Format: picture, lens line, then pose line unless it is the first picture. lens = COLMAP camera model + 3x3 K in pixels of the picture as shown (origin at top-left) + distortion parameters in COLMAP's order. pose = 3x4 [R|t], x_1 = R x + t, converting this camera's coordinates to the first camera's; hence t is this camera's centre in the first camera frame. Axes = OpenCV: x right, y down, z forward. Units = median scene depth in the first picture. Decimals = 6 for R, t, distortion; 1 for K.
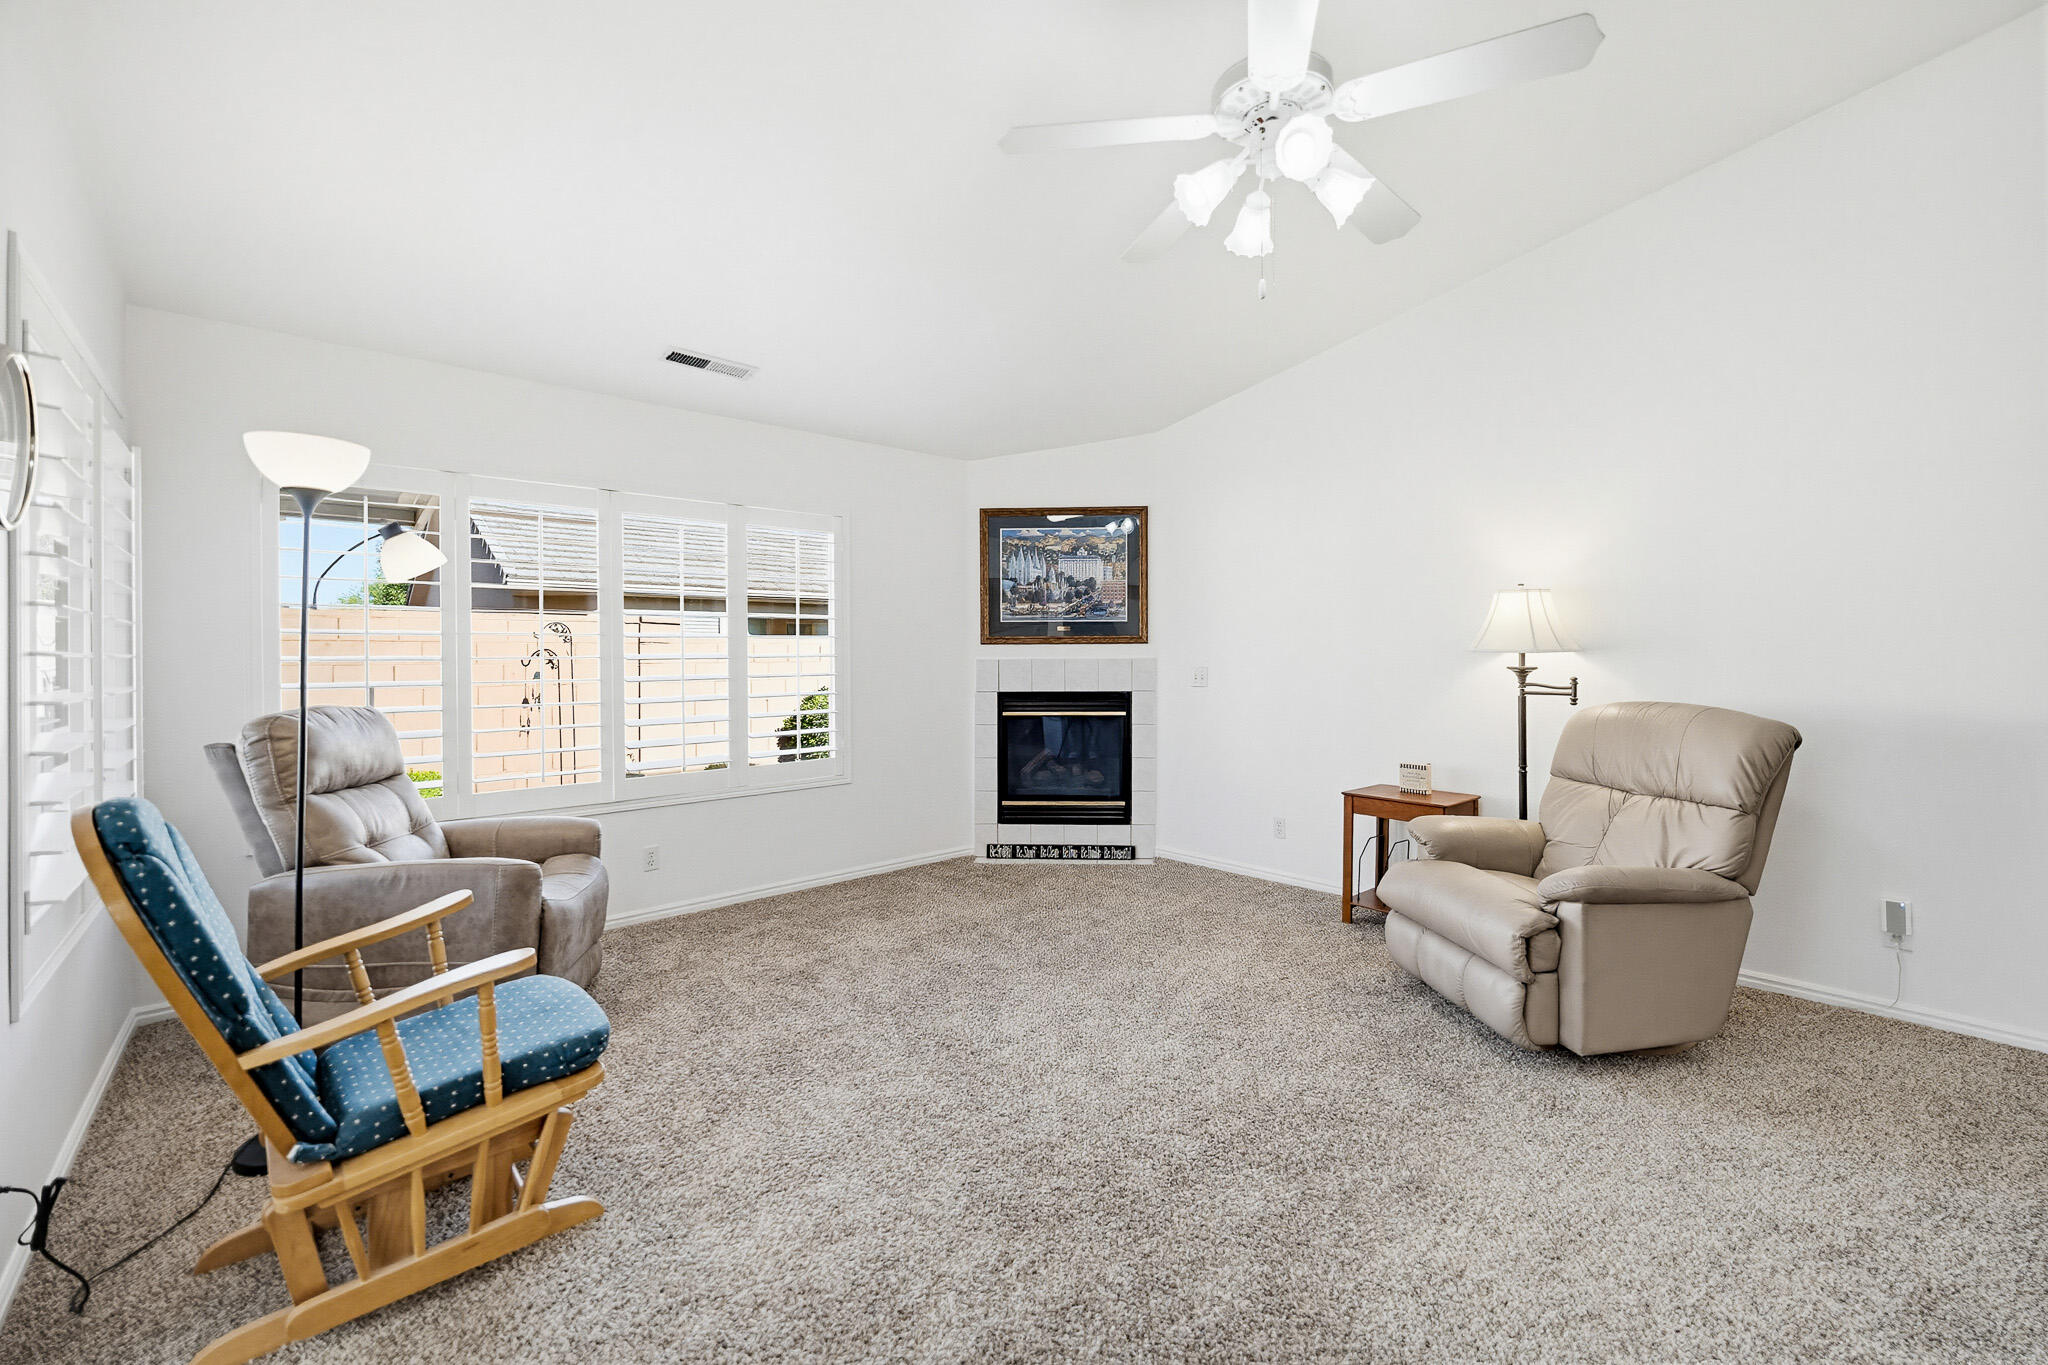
lens RADIAL K [[842.3, 0, 1038.4], [0, 842.3, 670.0], [0, 0, 1]] dist [-0.004373, 0.000803]
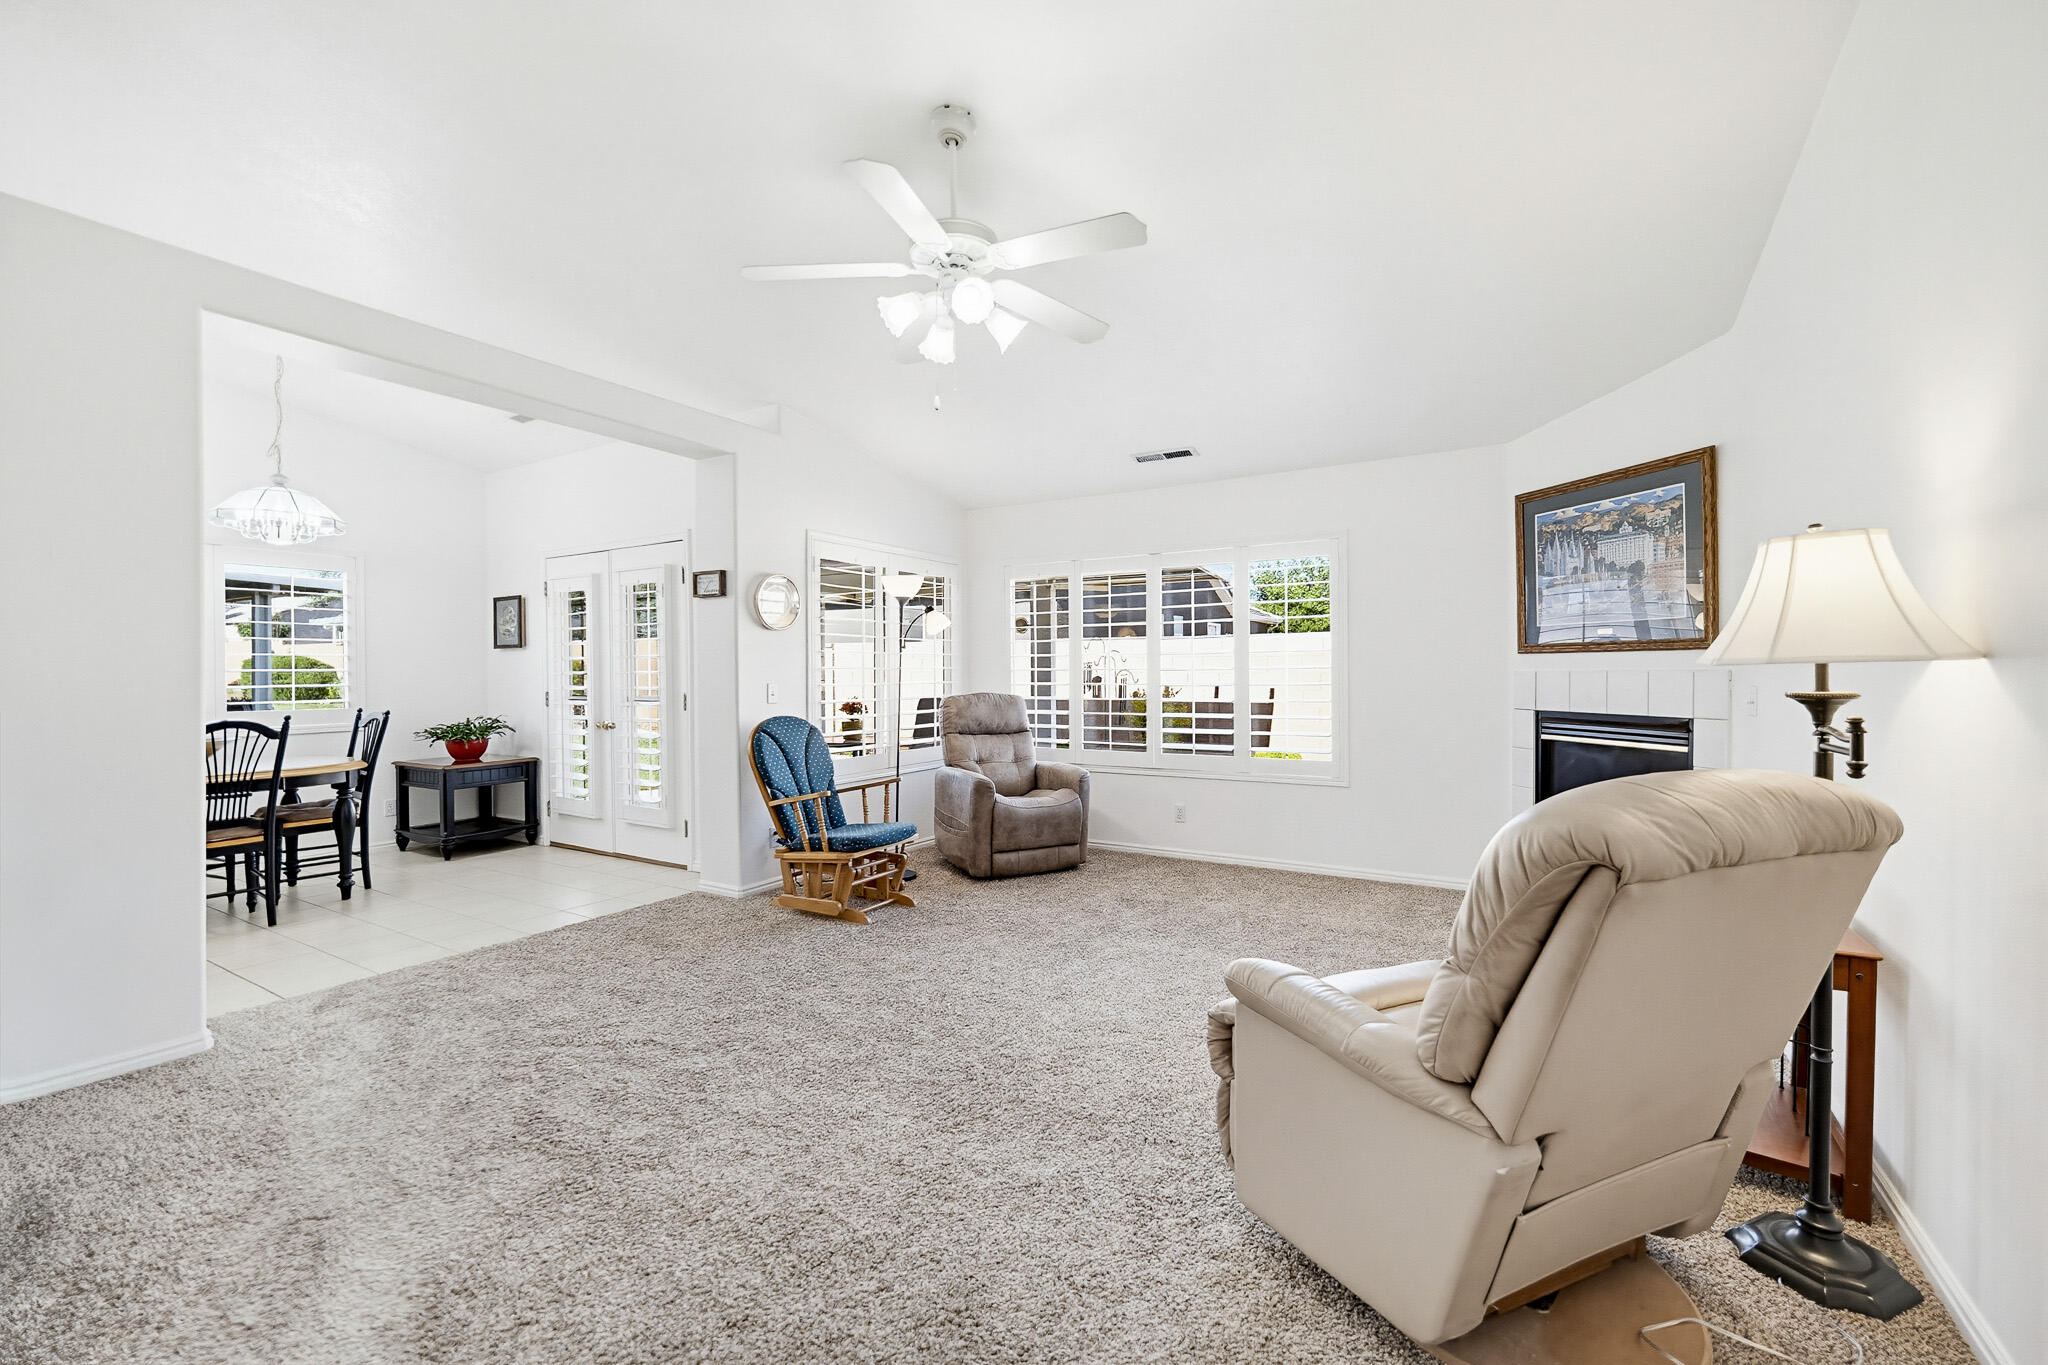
lens RADIAL K [[842.3, 0, 1030.2], [0, 842.3, 672.0], [0, 0, 1]] dist [-0.004373, 0.000803]
pose [[0.287028, 0.007335, -0.957894, 0.614547], [-0.014338, 0.999892, 0.003360, -0.007442], [0.957815, 0.012770, 0.287102, 0.282505]]
